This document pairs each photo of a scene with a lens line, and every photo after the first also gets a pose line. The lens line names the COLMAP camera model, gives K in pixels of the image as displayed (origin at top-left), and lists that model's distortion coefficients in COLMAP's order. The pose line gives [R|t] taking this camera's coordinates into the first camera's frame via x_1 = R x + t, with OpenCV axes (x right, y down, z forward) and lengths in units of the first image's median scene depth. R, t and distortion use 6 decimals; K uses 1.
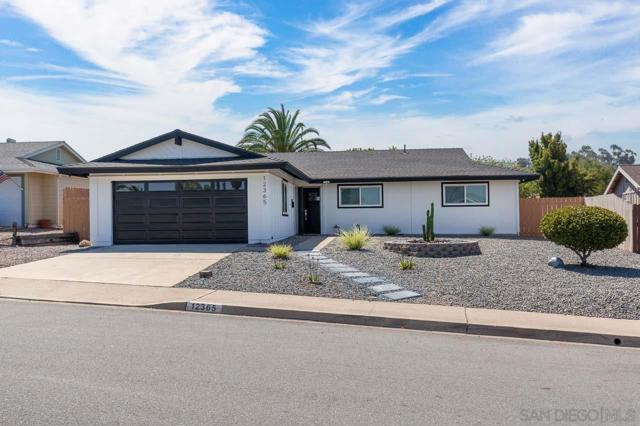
lens RADIAL K [[572.5, 0, 320.0], [0, 572.5, 213.0], [0, 0, 1]] dist [0.004377, 0.000804]
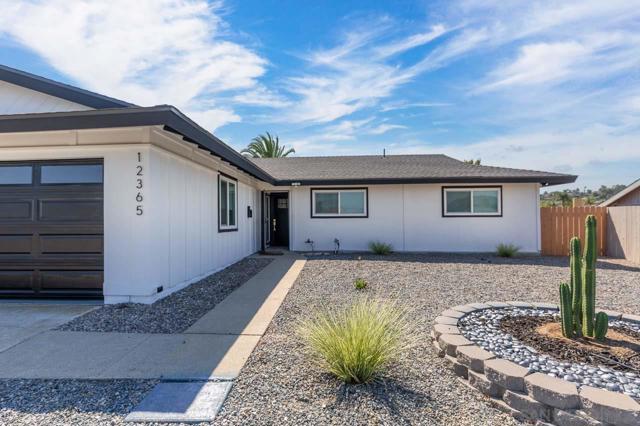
lens RADIAL K [[349.7, 0, 320.0], [0, 349.7, 213.0], [0, 0, 1]] dist [-0.000307, -0.000010]
pose [[0.998972, 0.004777, 0.045085, 0.022120], [-0.004338, 0.999942, -0.009835, -0.010955], [-0.045130, 0.009629, 0.998935, 0.526208]]
